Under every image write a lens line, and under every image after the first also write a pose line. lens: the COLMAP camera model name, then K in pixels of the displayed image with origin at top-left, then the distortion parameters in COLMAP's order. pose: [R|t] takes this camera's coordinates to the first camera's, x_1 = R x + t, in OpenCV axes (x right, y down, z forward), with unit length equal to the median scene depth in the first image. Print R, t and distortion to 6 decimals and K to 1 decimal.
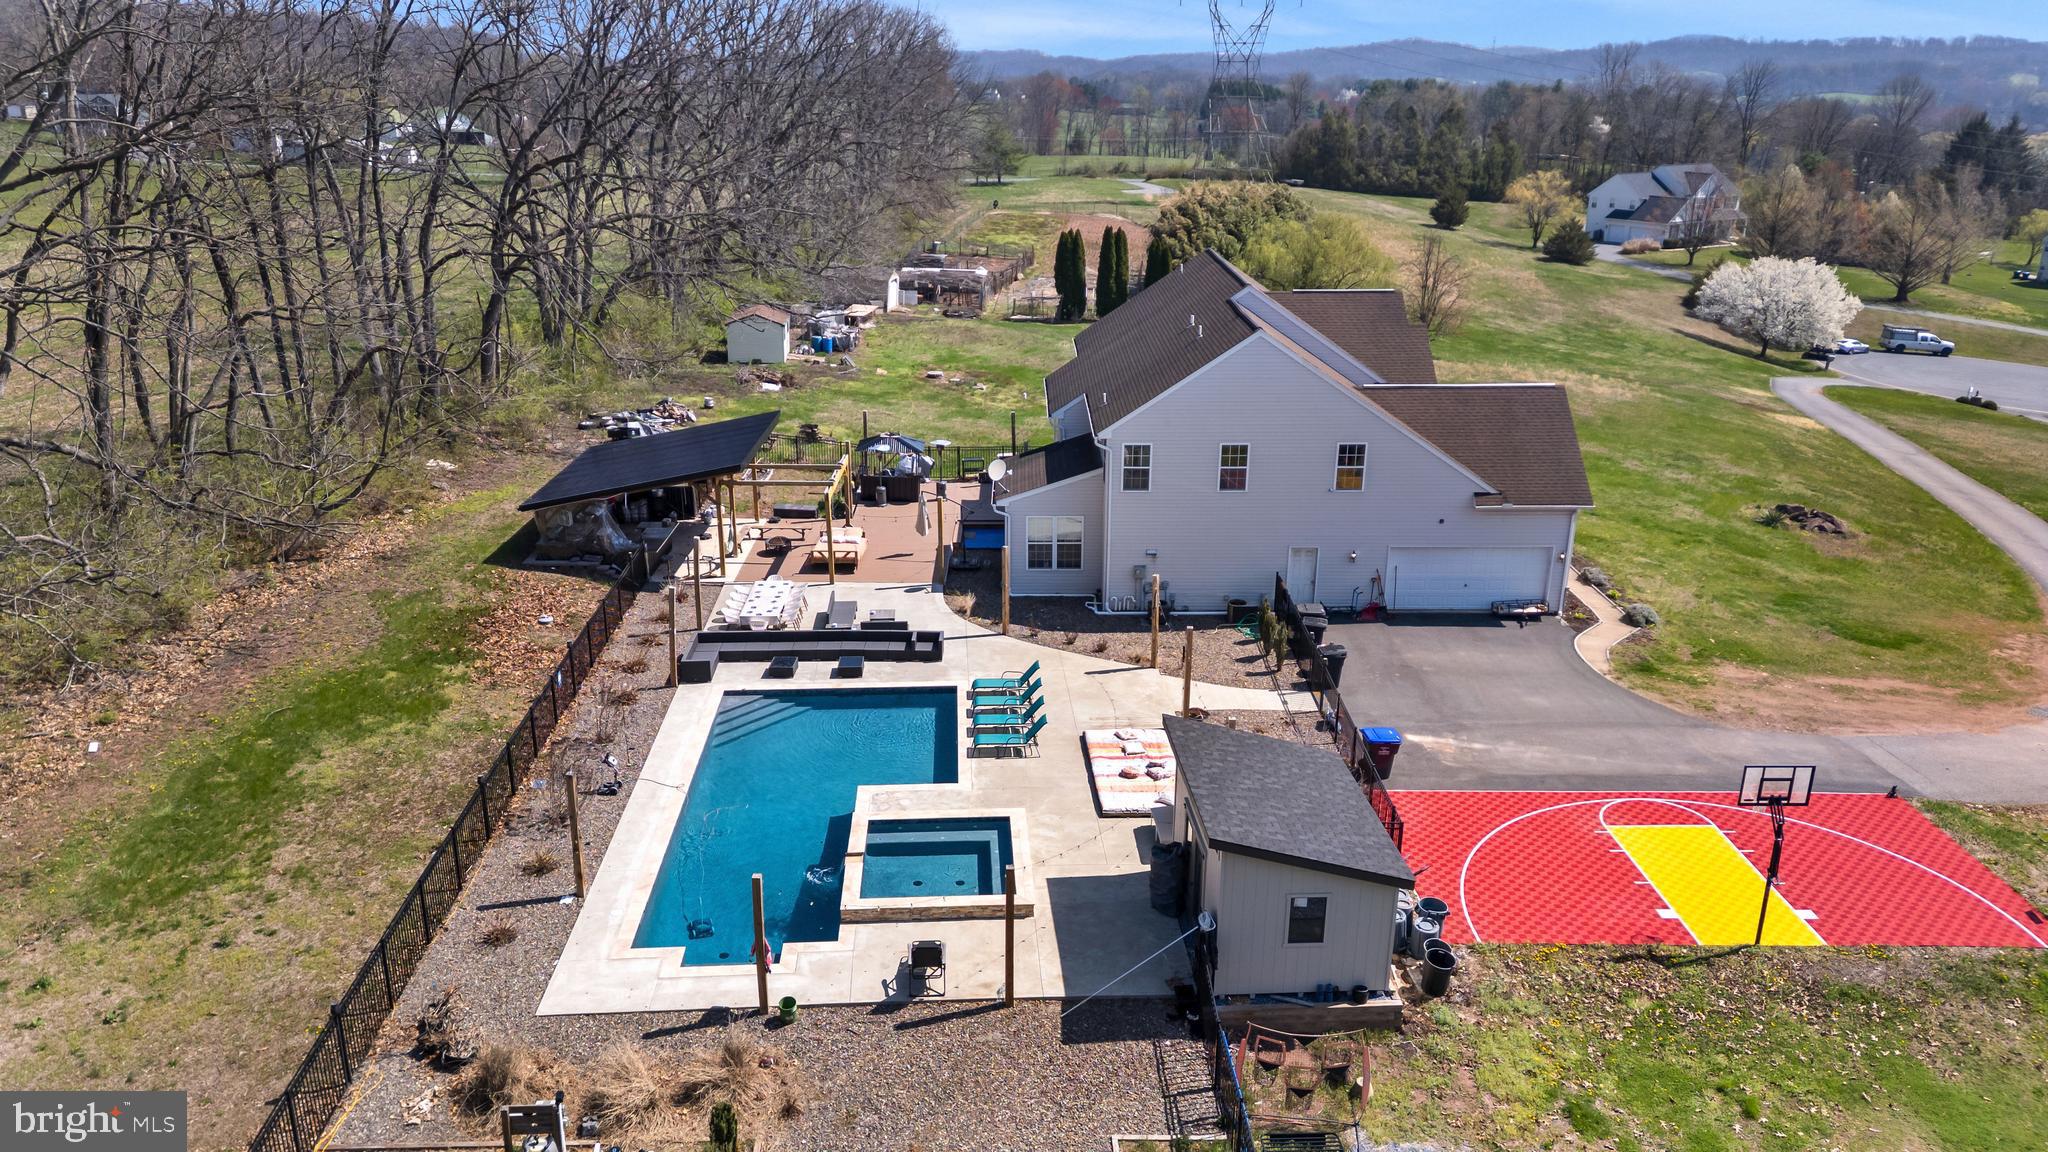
lens RADIAL K [[1397.4, 0, 1018.0], [0, 1397.4, 568.3], [0, 0, 1]] dist [0.048732, -0.029150]
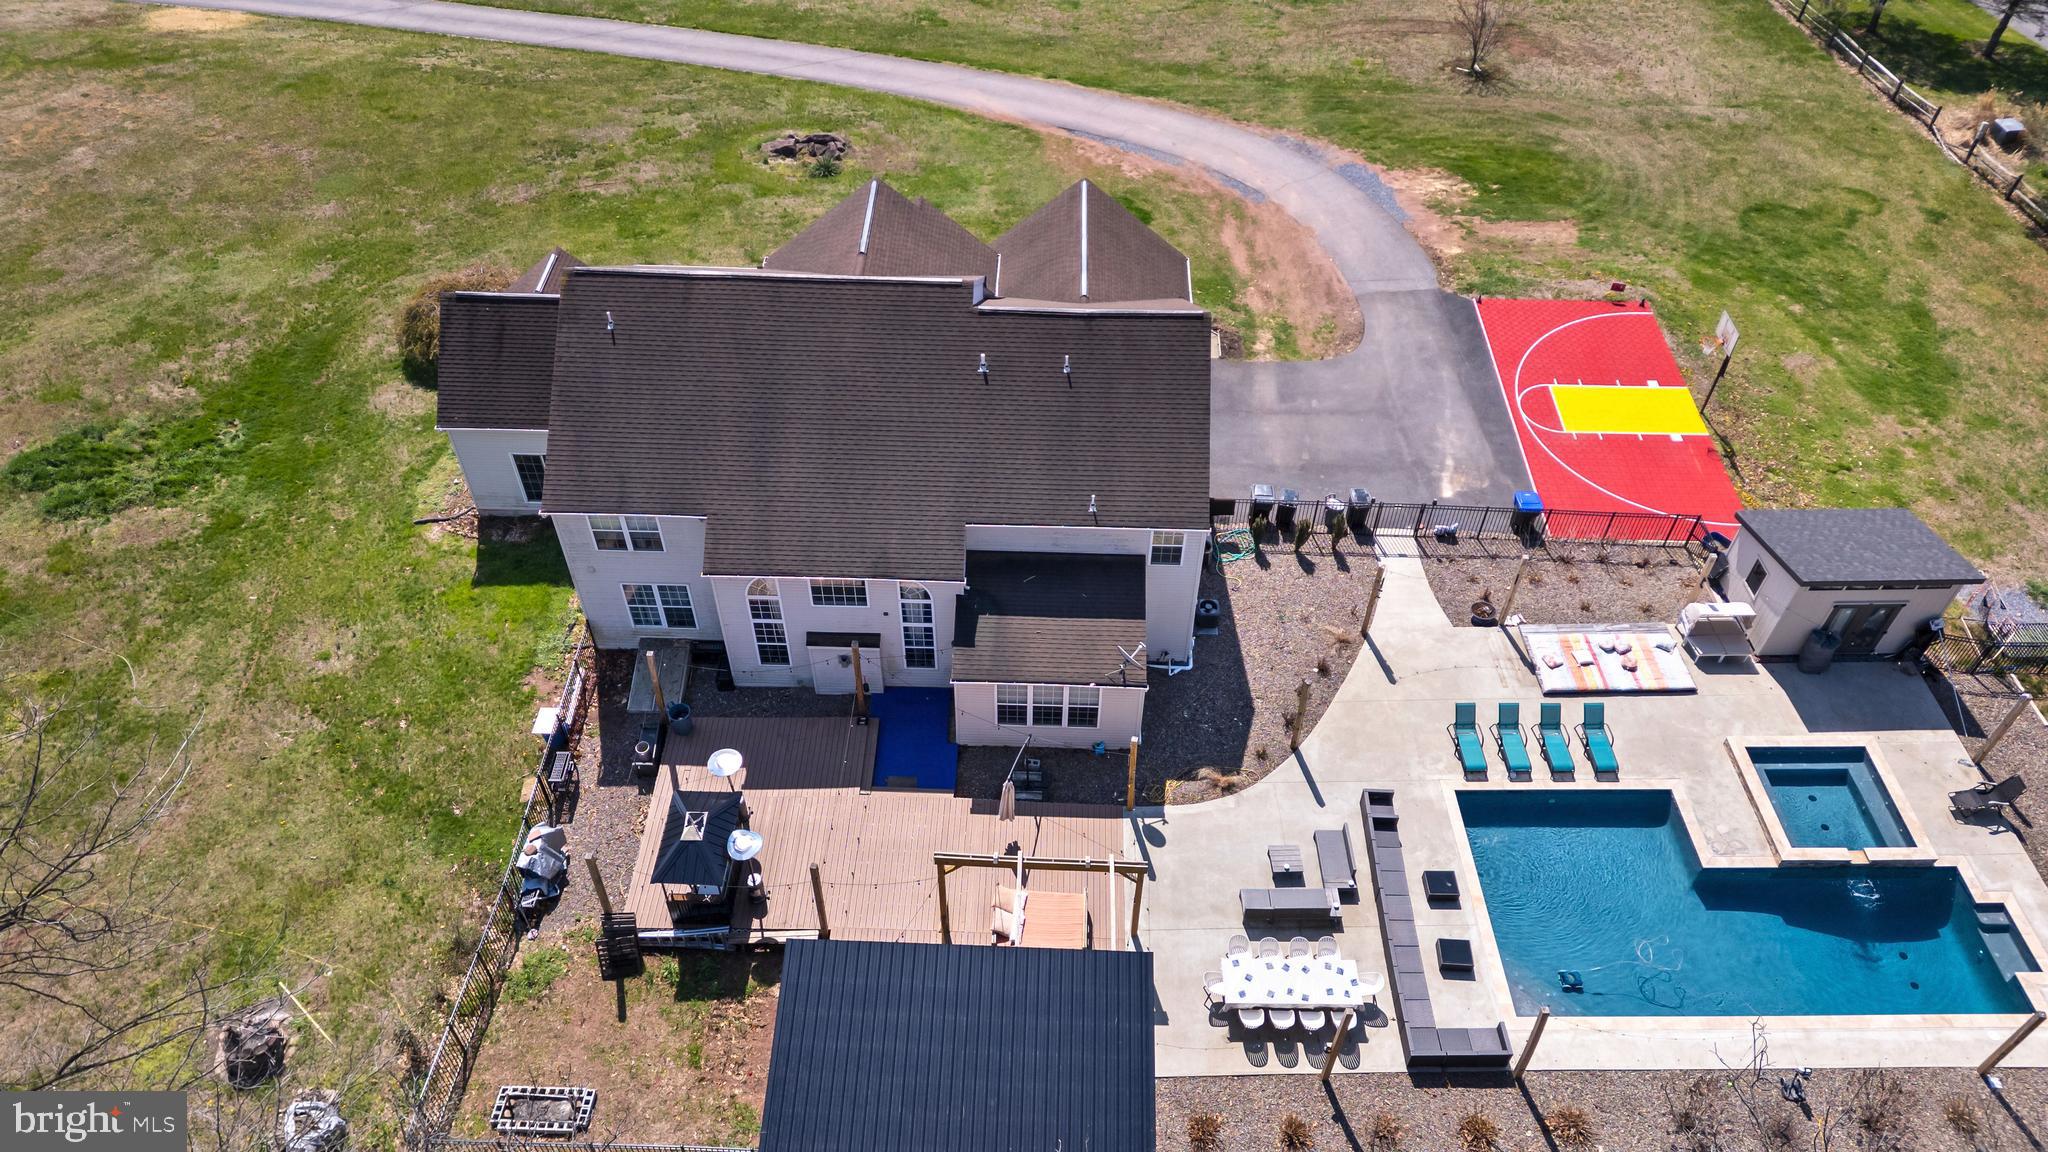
lens RADIAL K [[1397.4, 0, 1011.1], [0, 1397.4, 624.8], [0, 0, 1]] dist [0.048732, -0.029150]
pose [[0.033225, -0.742478, 0.669046, -0.681388], [0.326306, 0.640791, 0.694918, -0.836756], [-0.944680, 0.195225, 0.263565, 1.132156]]
